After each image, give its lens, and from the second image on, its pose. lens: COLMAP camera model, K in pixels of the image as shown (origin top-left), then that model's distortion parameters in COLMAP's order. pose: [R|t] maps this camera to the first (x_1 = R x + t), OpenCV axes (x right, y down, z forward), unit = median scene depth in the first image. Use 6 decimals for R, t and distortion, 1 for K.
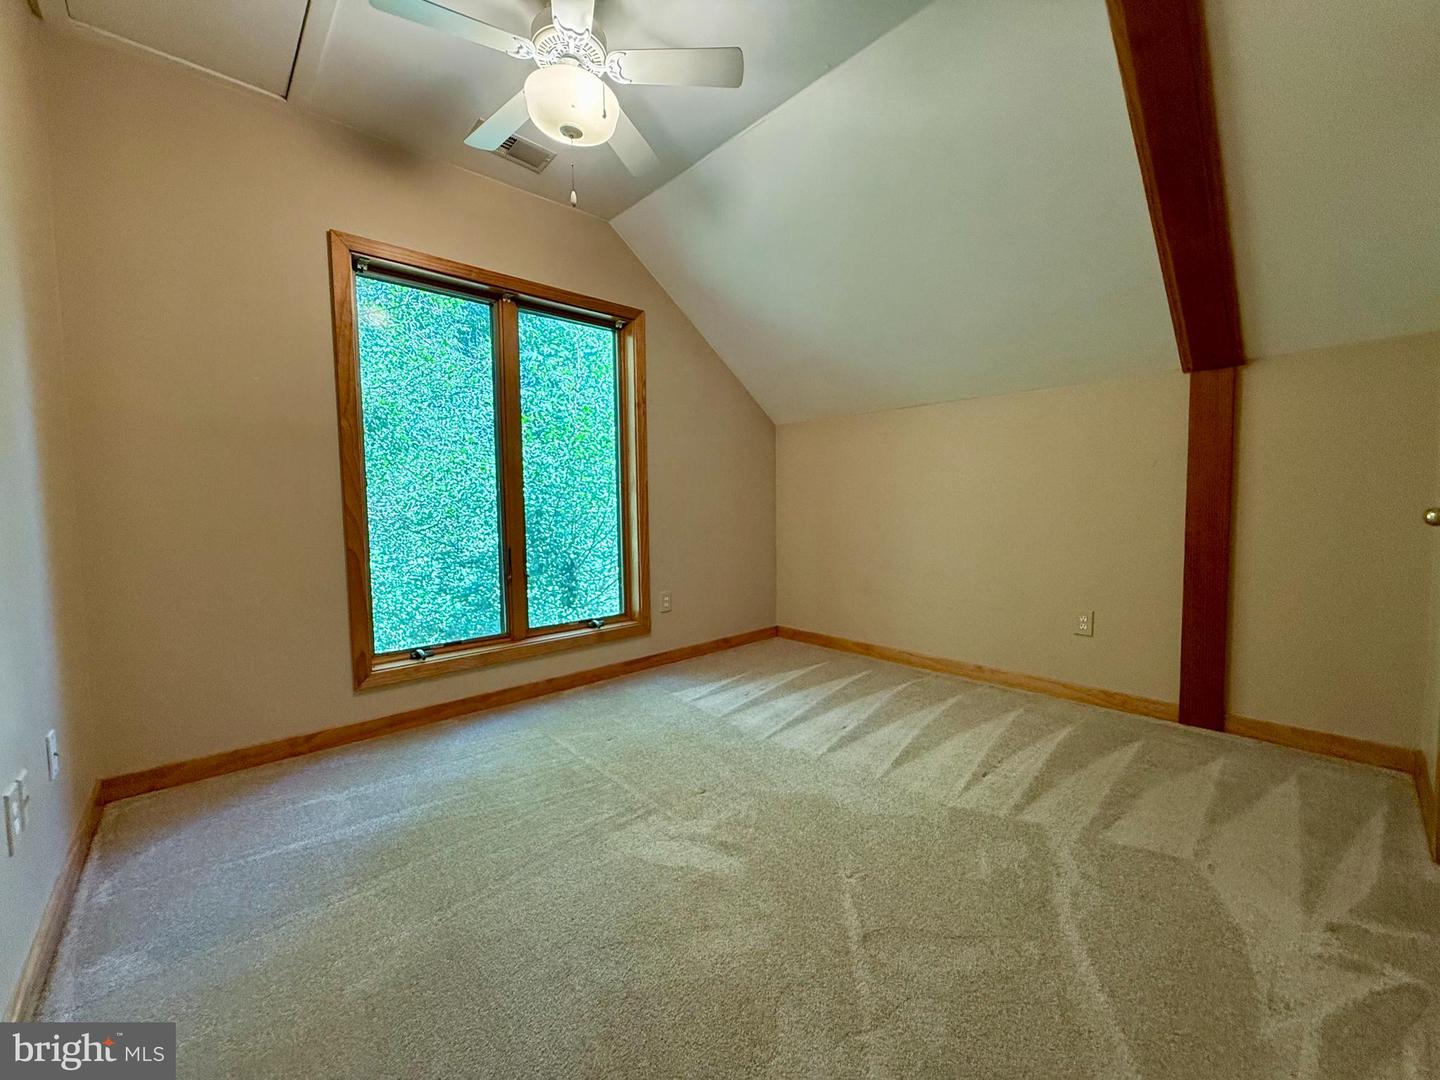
lens RADIAL K [[575.4, 0, 721.3], [0, 575.4, 542.9], [0, 0, 1]] dist [0.001338, 0.000133]
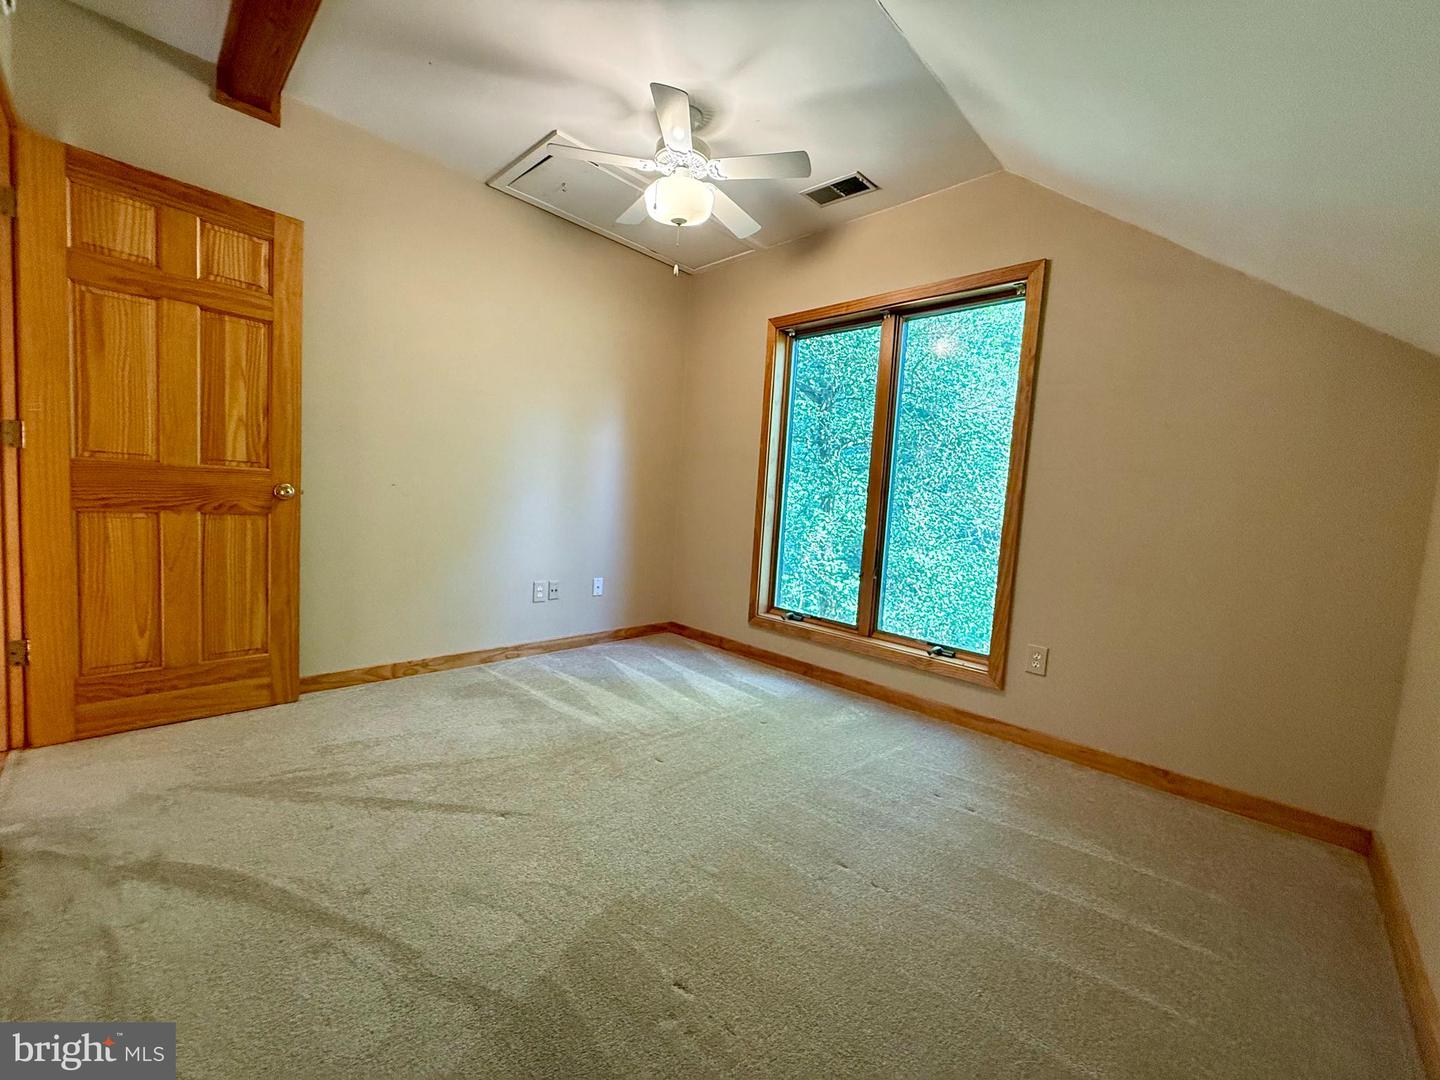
lens RADIAL K [[575.4, 0, 721.3], [0, 575.4, 537.5], [0, 0, 1]] dist [0.001338, 0.000133]
pose [[0.061232, 0.076455, -0.995191, 0.669658], [-0.142099, 0.987574, 0.067127, -0.041712], [0.987957, 0.137305, 0.071335, 0.650137]]
